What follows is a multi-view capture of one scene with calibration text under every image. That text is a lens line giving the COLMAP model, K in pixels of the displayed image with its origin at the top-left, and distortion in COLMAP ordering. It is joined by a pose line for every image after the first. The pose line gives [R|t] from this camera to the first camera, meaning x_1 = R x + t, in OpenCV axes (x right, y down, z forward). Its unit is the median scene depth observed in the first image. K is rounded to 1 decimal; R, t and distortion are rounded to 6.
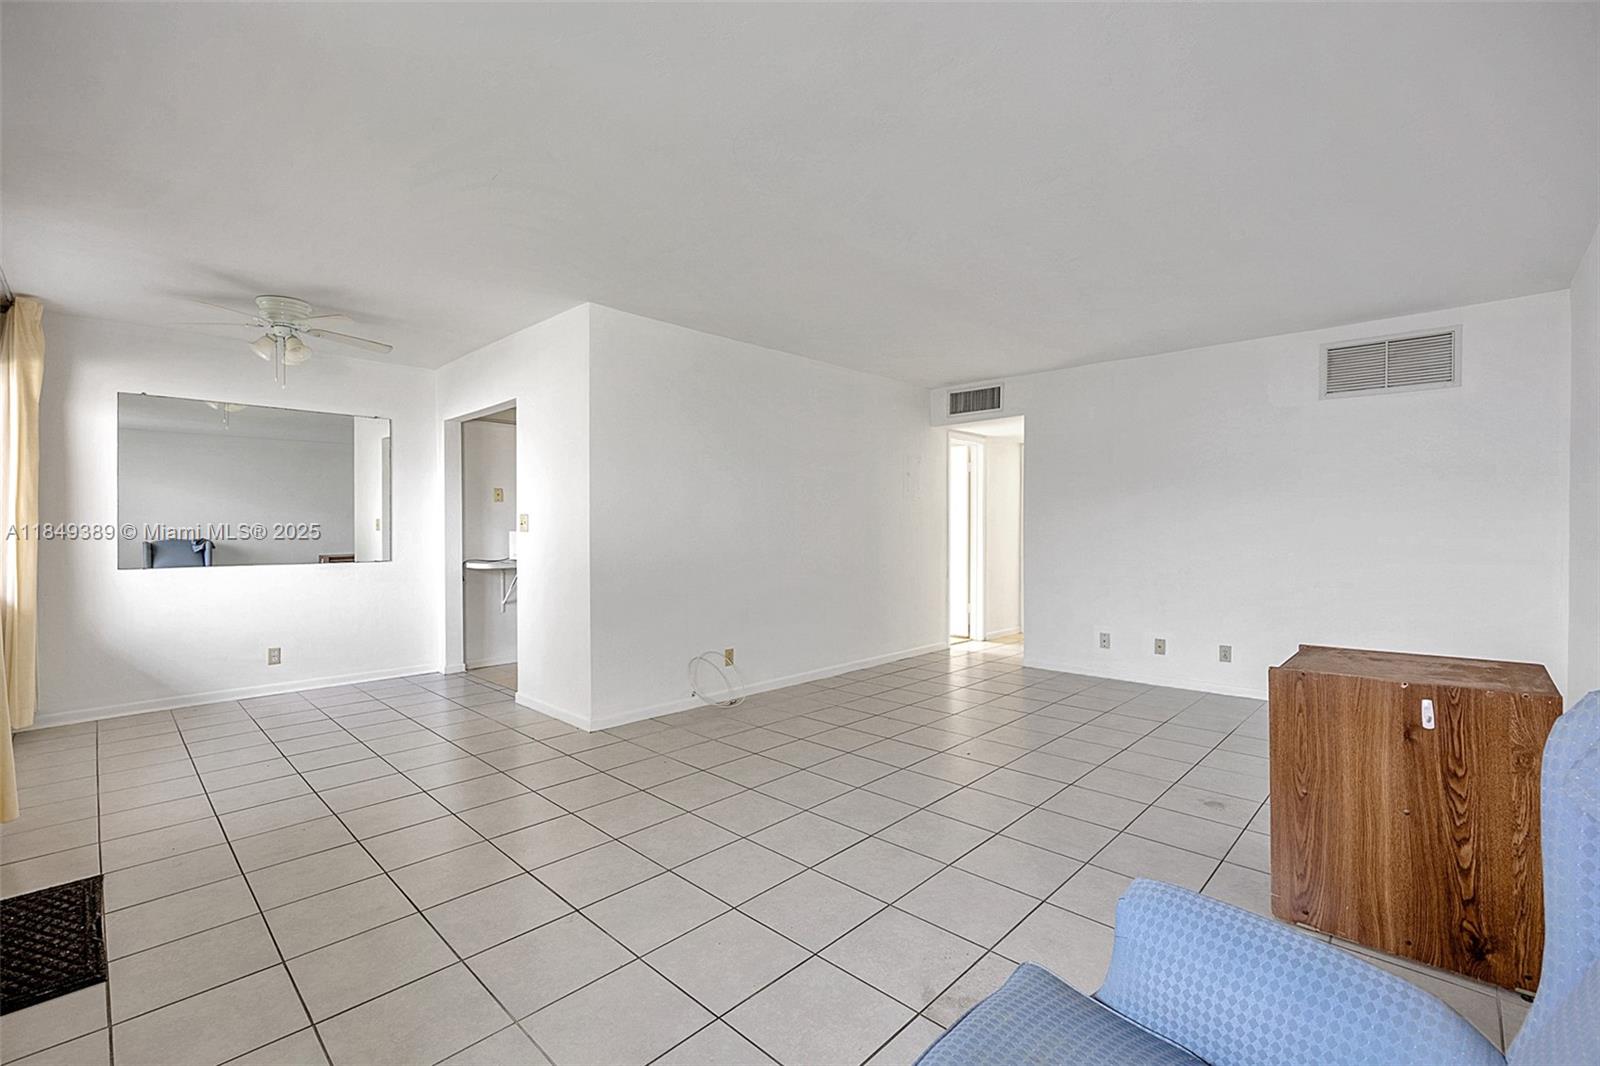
lens RADIAL K [[686.0, 0, 797.7], [0, 686.0, 529.6], [0, 0, 1]] dist [-0.013586, -0.000379]
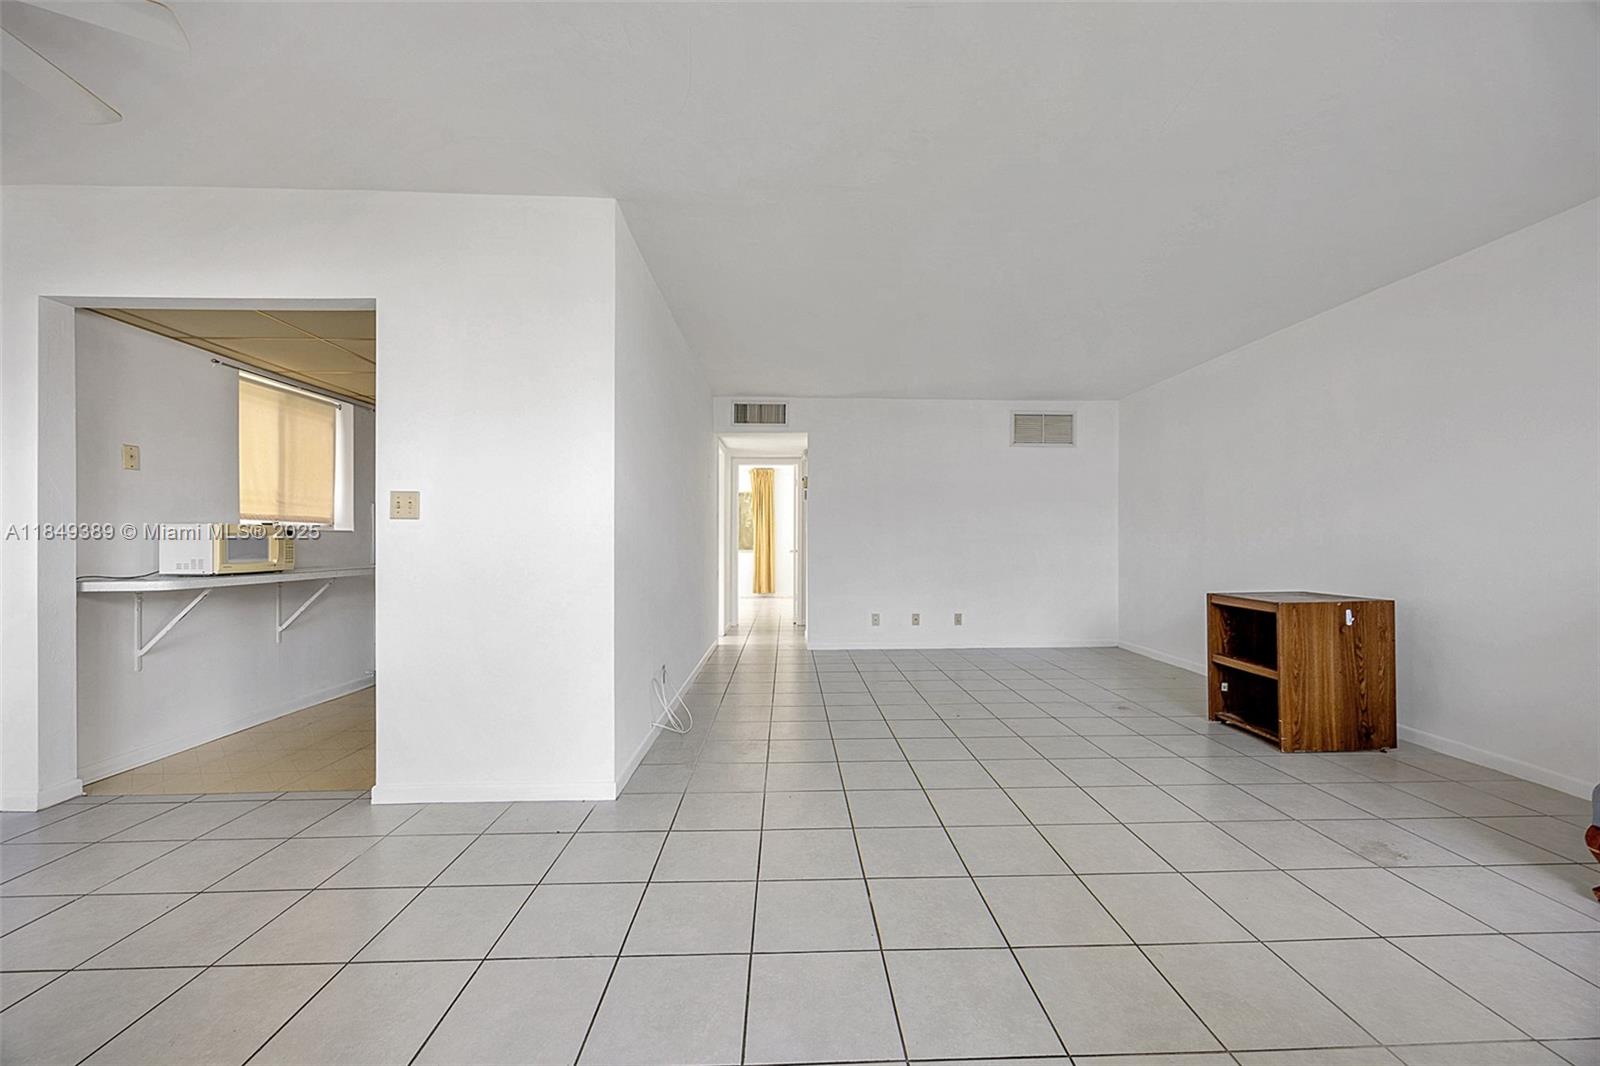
lens RADIAL K [[619.9, 0, 806.7], [0, 619.9, 536.4], [0, 0, 1]] dist [-0.002247, -0.000885]
pose [[0.694560, 0.005139, 0.719417, -1.298718], [0.001228, 0.999965, -0.008329, 0.054055], [-0.719434, 0.006668, 0.694529, 0.836289]]
